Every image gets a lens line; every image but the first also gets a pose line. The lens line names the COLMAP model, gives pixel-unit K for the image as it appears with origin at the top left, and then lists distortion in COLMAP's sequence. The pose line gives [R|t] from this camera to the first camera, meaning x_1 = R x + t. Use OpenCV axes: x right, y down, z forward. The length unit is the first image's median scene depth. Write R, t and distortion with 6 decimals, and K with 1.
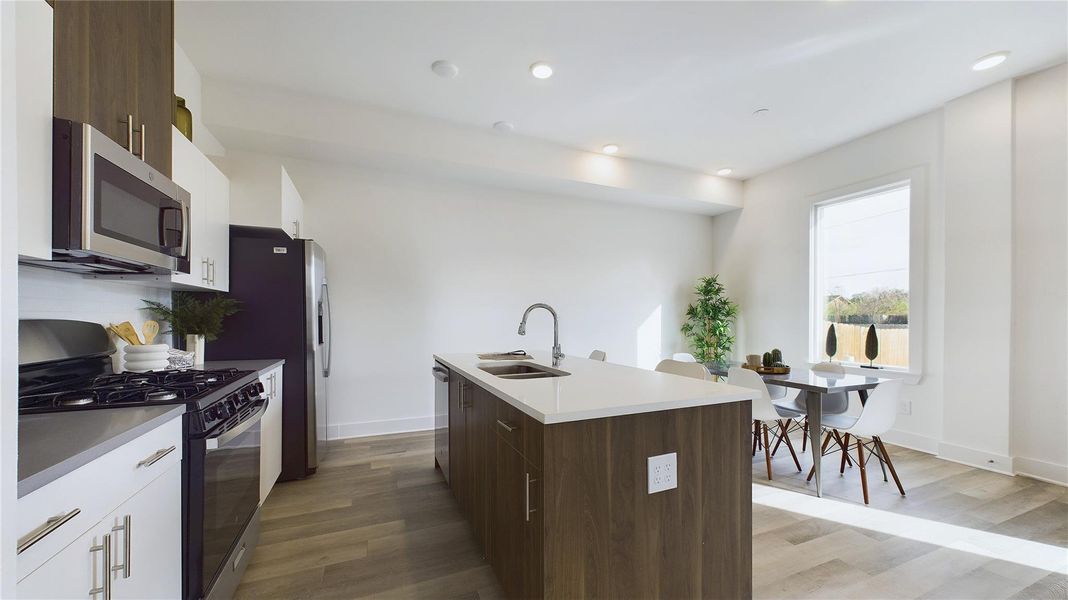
lens RADIAL K [[391.4, 0, 536.1], [0, 391.4, 314.7], [0, 0, 1]] dist [0.001099, 0.000111]
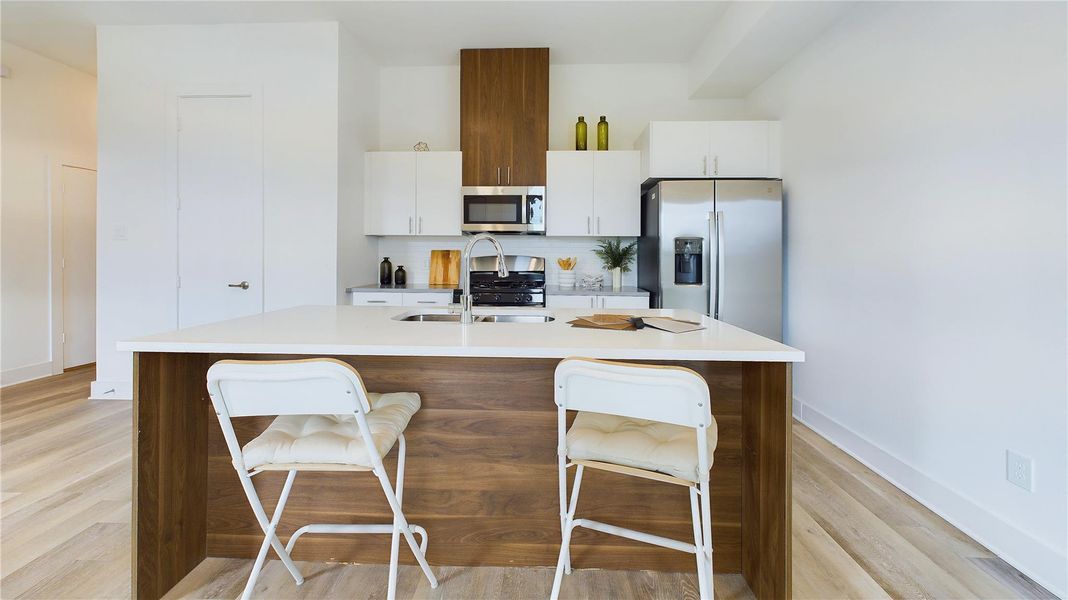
lens RADIAL K [[393.7, 0, 533.3], [0, 393.7, 257.7], [0, 0, 1]] dist [0.000035, 0.000010]
pose [[-0.432541, 0.001435, -0.901613, 0.956030], [-0.000856, 0.999998, 0.002003, 0.019810], [0.901614, 0.001638, -0.432539, 2.149609]]
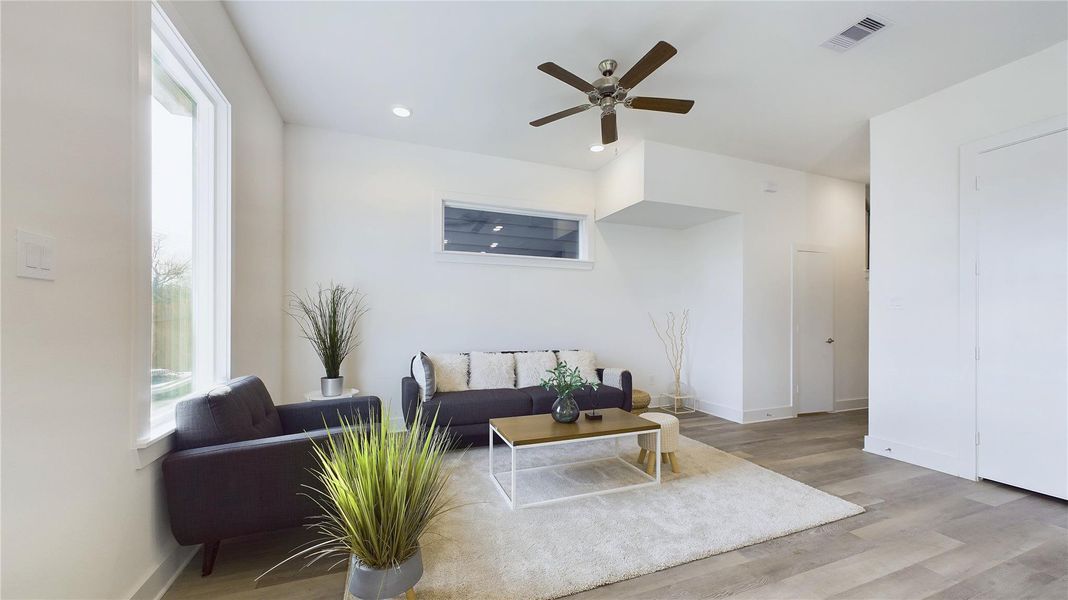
lens RADIAL K [[392.6, 0, 533.8], [0, 392.6, 322.8], [0, 0, 1]] dist [-0.000460, 0.000007]
pose [[-0.999263, -0.003004, 0.038261, 1.979124], [-0.002743, 0.999973, 0.006864, -0.000983], [-0.038281, 0.006754, -0.999244, 1.542267]]
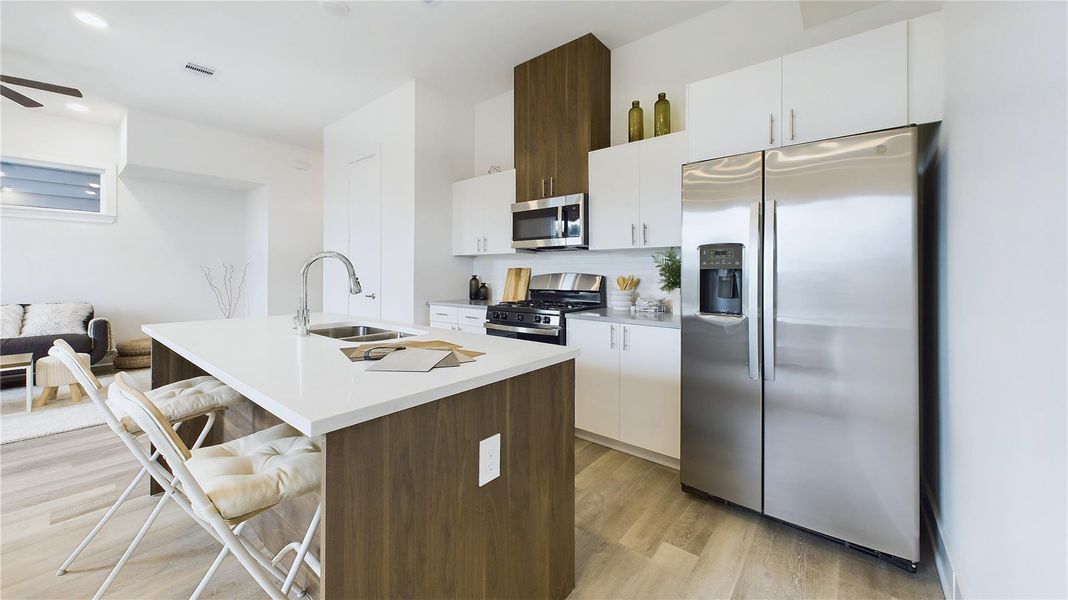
lens RADIAL K [[393.8, 0, 535.0], [0, 393.8, 270.2], [0, 0, 1]] dist [0.000382, 0.000117]
pose [[-0.885900, -0.005165, -0.463848, 0.015835], [0.000704, 0.999922, -0.012479, 0.023811], [0.463876, -0.011382, -0.885827, 2.855154]]
